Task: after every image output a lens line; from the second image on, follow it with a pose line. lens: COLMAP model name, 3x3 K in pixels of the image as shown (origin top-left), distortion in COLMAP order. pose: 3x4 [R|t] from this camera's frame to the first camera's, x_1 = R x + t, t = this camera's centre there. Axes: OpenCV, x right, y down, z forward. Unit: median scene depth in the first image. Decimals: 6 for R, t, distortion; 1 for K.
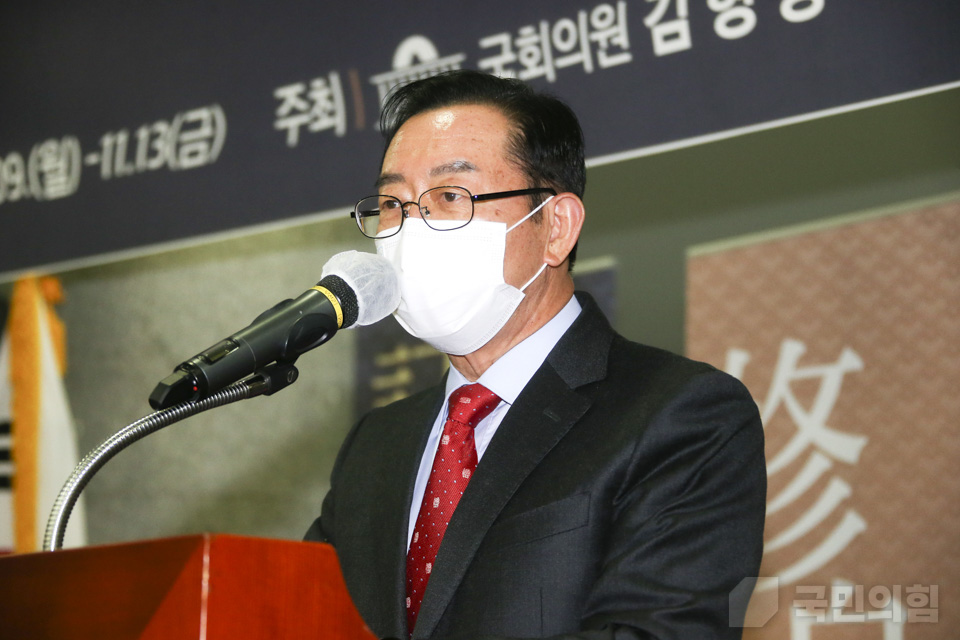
lens RADIAL K [[2872.2, 0, 482.3], [0, 2872.2, 323.9], [0, 0, 1]] dist [-0.148921, 0.000000]
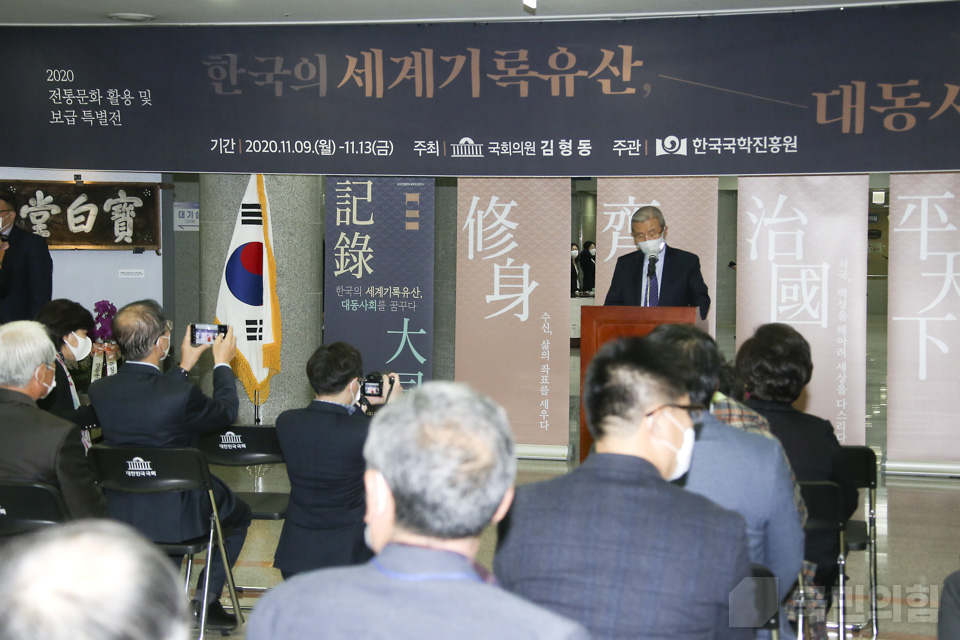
lens RADIAL K [[2170.9, 0, 419.7], [0, 2170.9, 350.9], [0, 0, 1]] dist [0.294952, 0.000000]
pose [[0.854688, -0.030694, 0.518234, -1.637946], [-0.077198, 0.979638, 0.185339, -0.354762], [-0.513370, -0.198413, 0.834915, -1.601532]]
